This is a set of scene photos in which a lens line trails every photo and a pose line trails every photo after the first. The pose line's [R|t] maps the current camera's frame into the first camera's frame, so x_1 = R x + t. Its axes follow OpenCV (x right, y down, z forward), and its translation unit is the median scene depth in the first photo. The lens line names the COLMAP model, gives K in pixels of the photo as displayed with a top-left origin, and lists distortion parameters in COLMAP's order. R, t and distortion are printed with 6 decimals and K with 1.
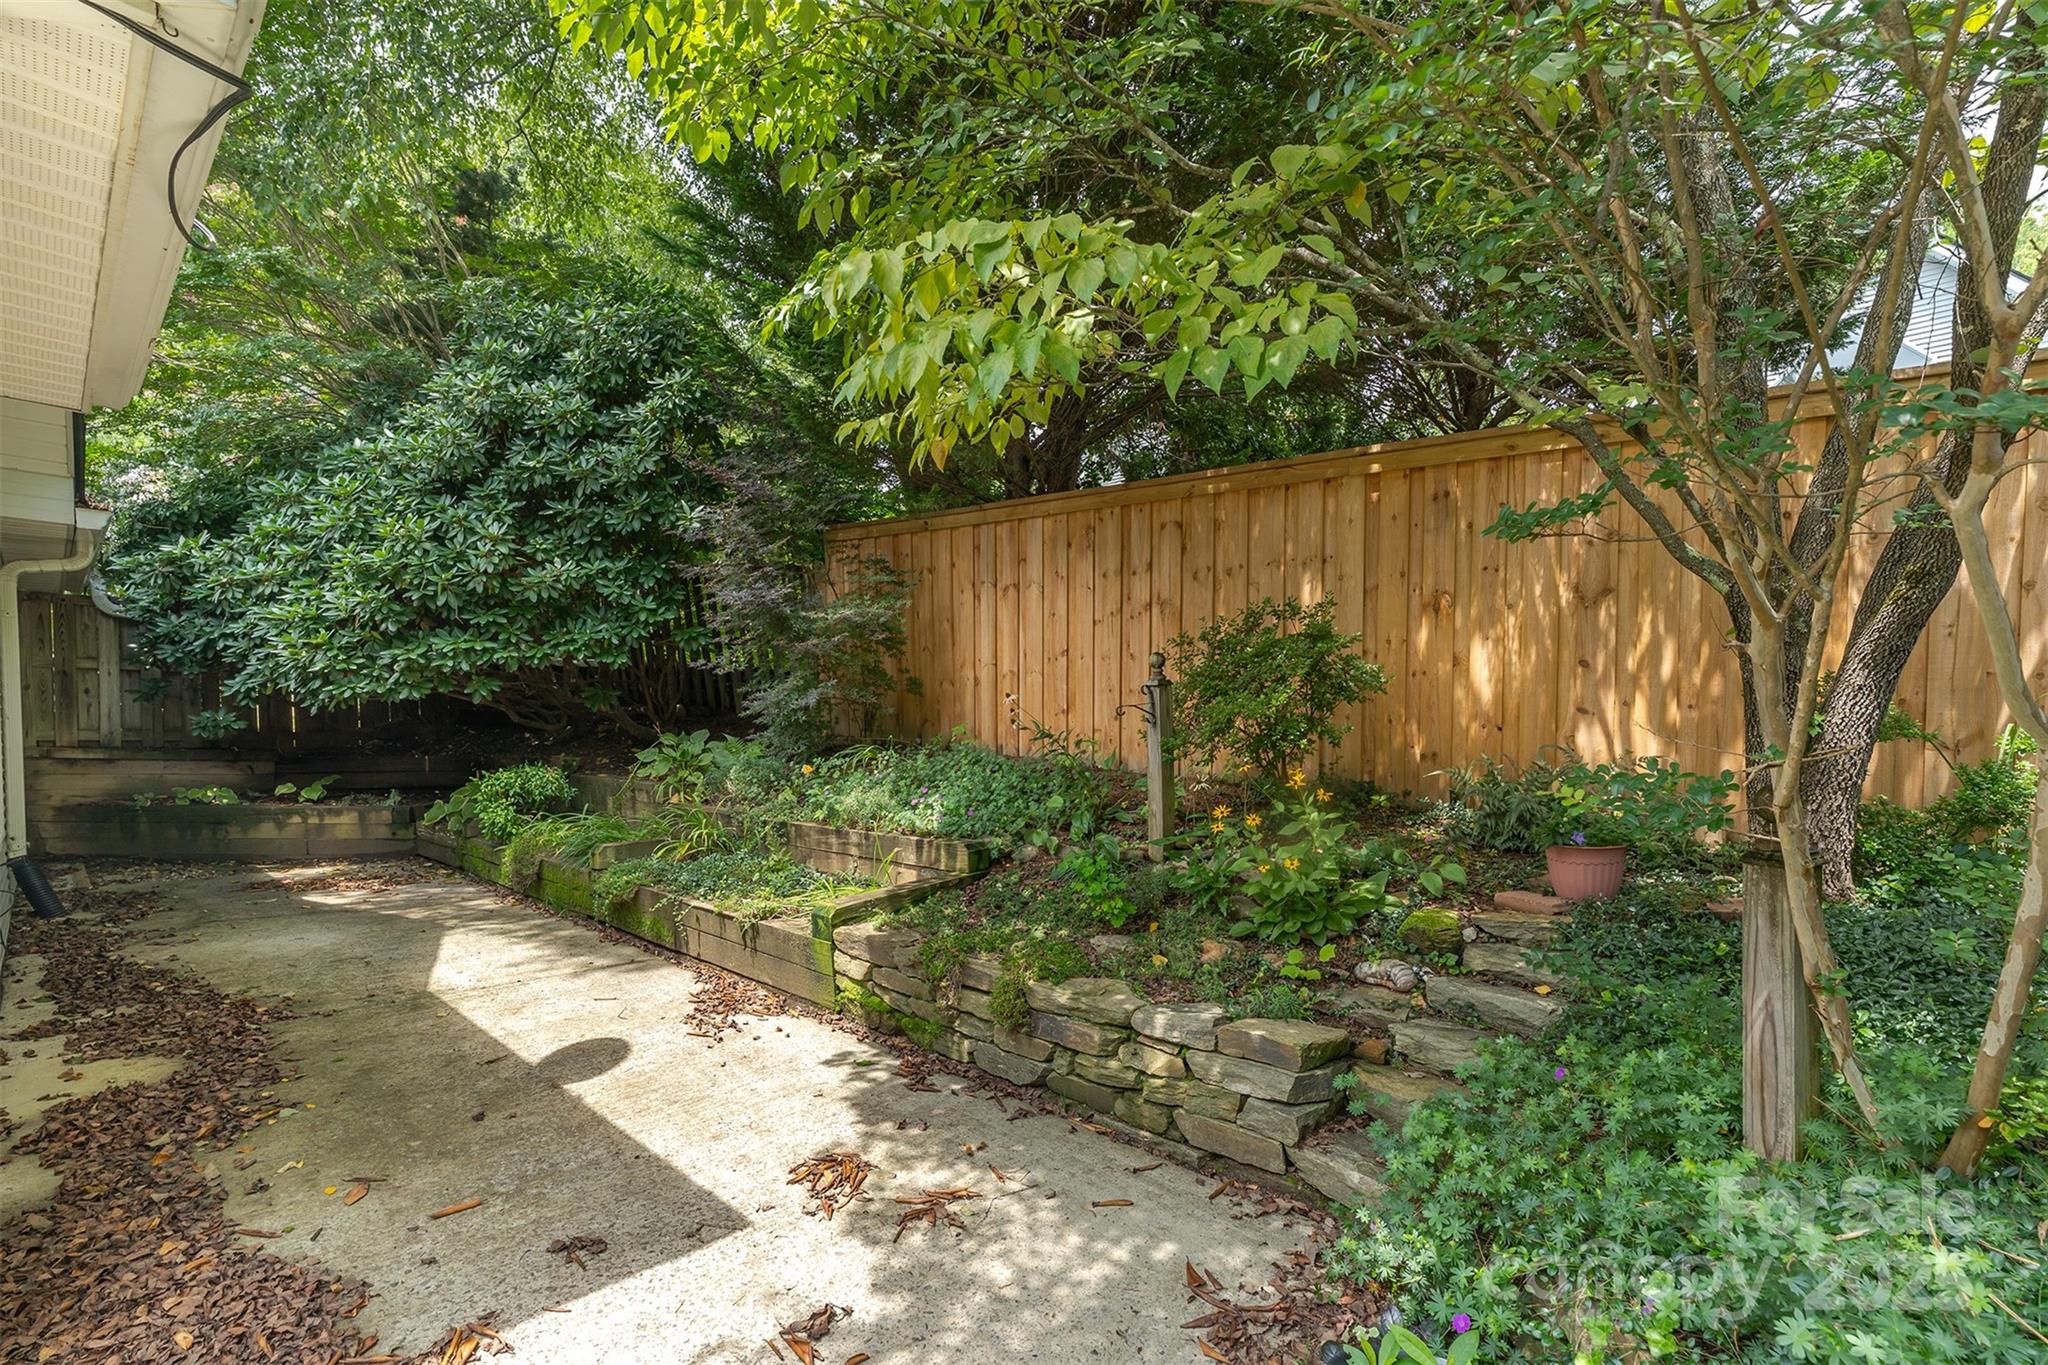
lens RADIAL K [[883.3, 0, 1033.4], [0, 883.3, 723.4], [0, 0, 1]] dist [0.001989, 0.000231]
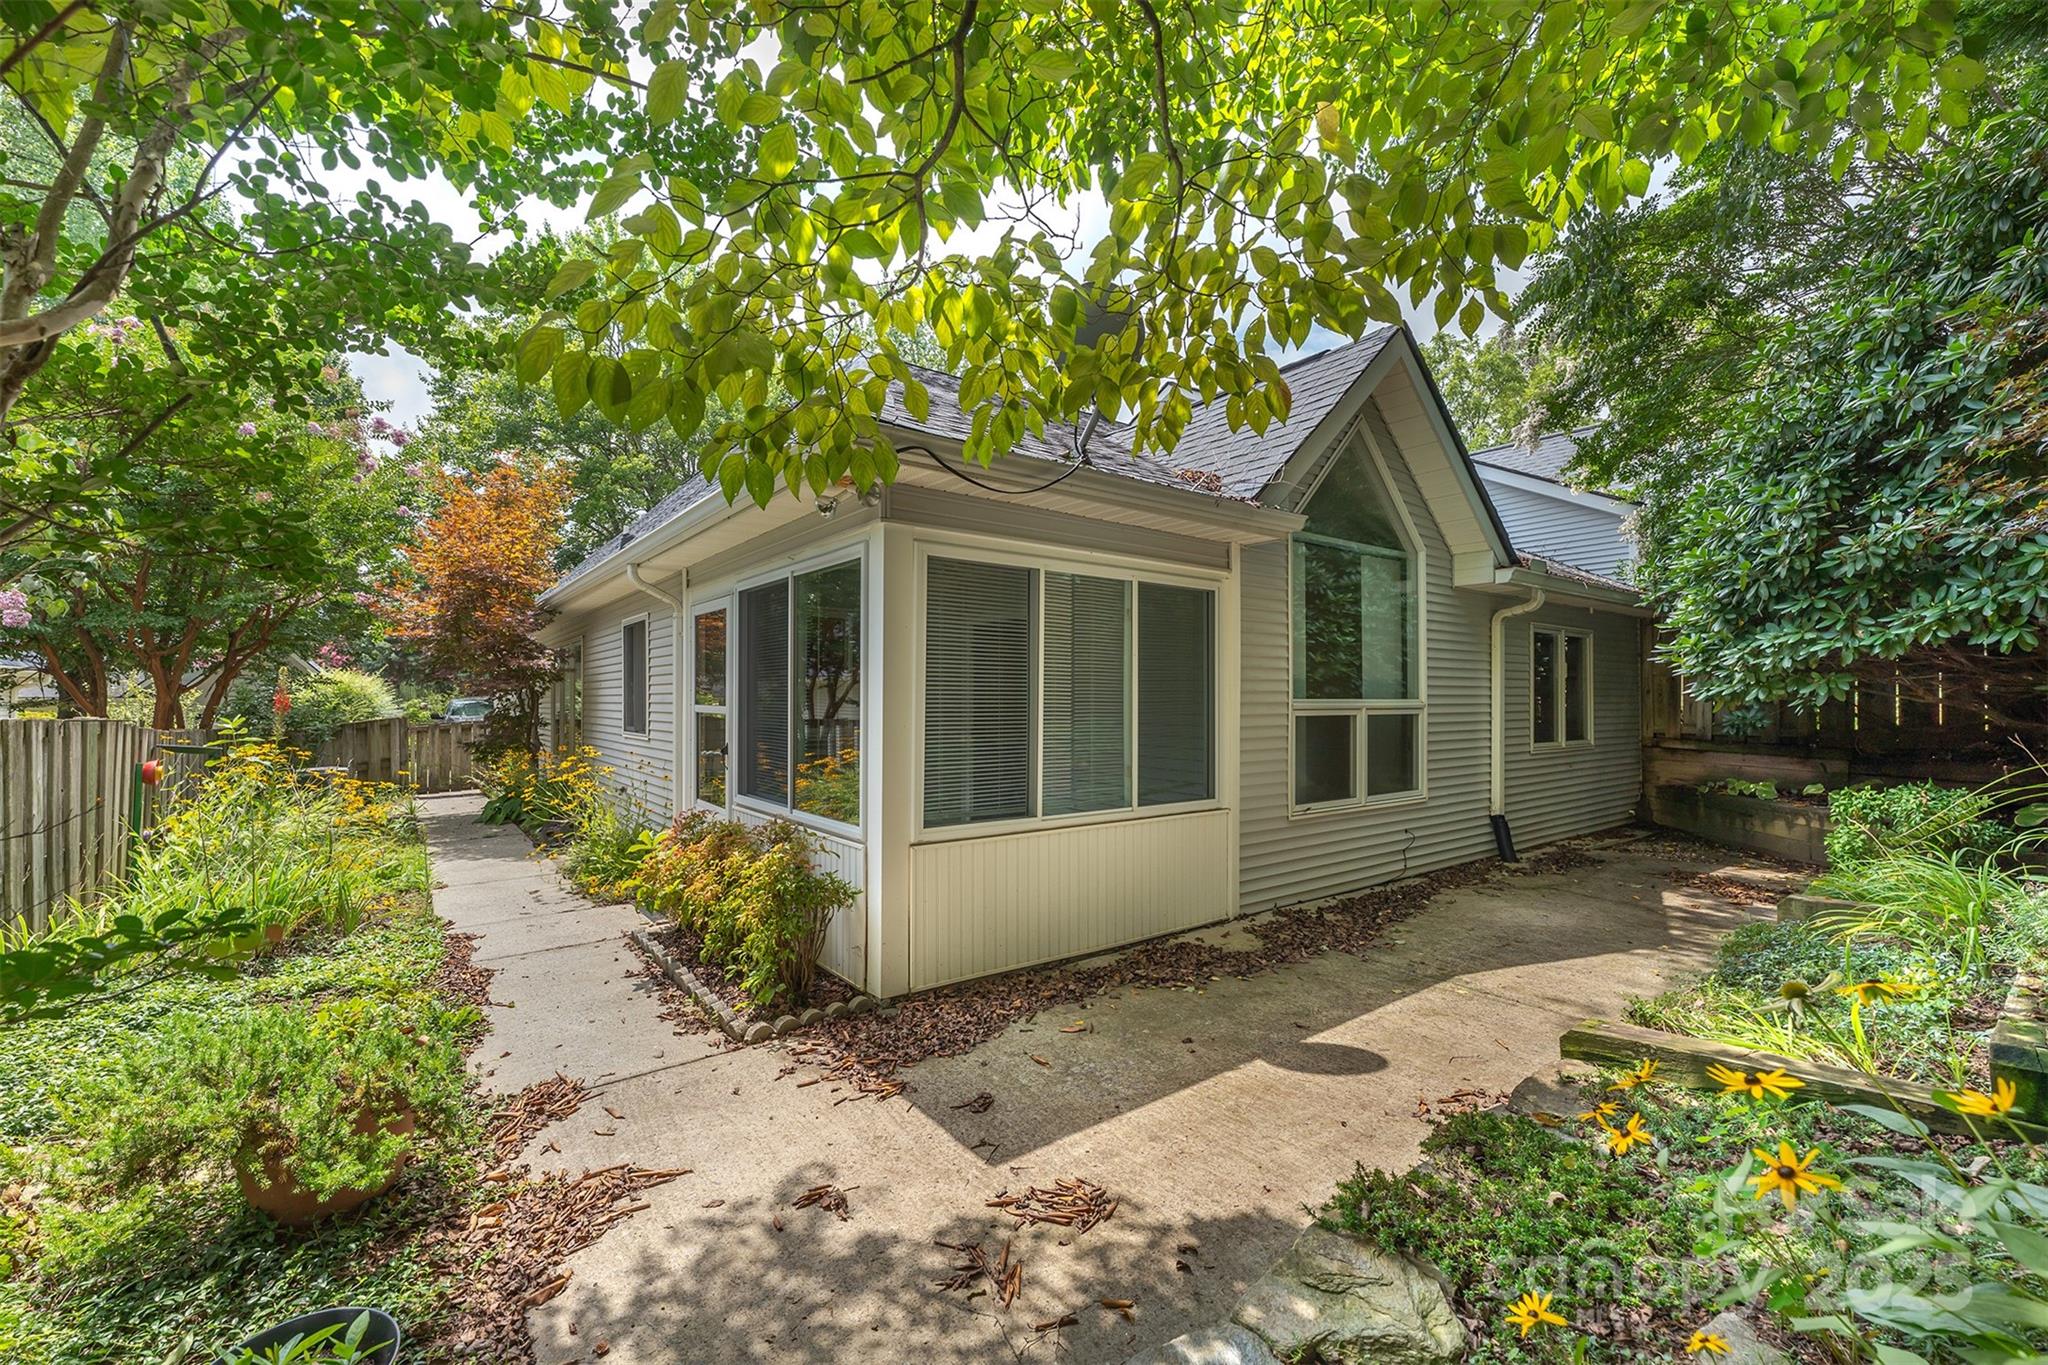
lens RADIAL K [[823.8, 0, 1036.0], [0, 823.8, 707.9], [0, 0, 1]] dist [-0.000814, -0.000114]
pose [[-0.128500, -0.001170, -0.991709, 0.516215], [-0.003914, 0.999992, -0.000673, -0.037238], [0.991702, 0.003795, -0.128504, 0.796059]]
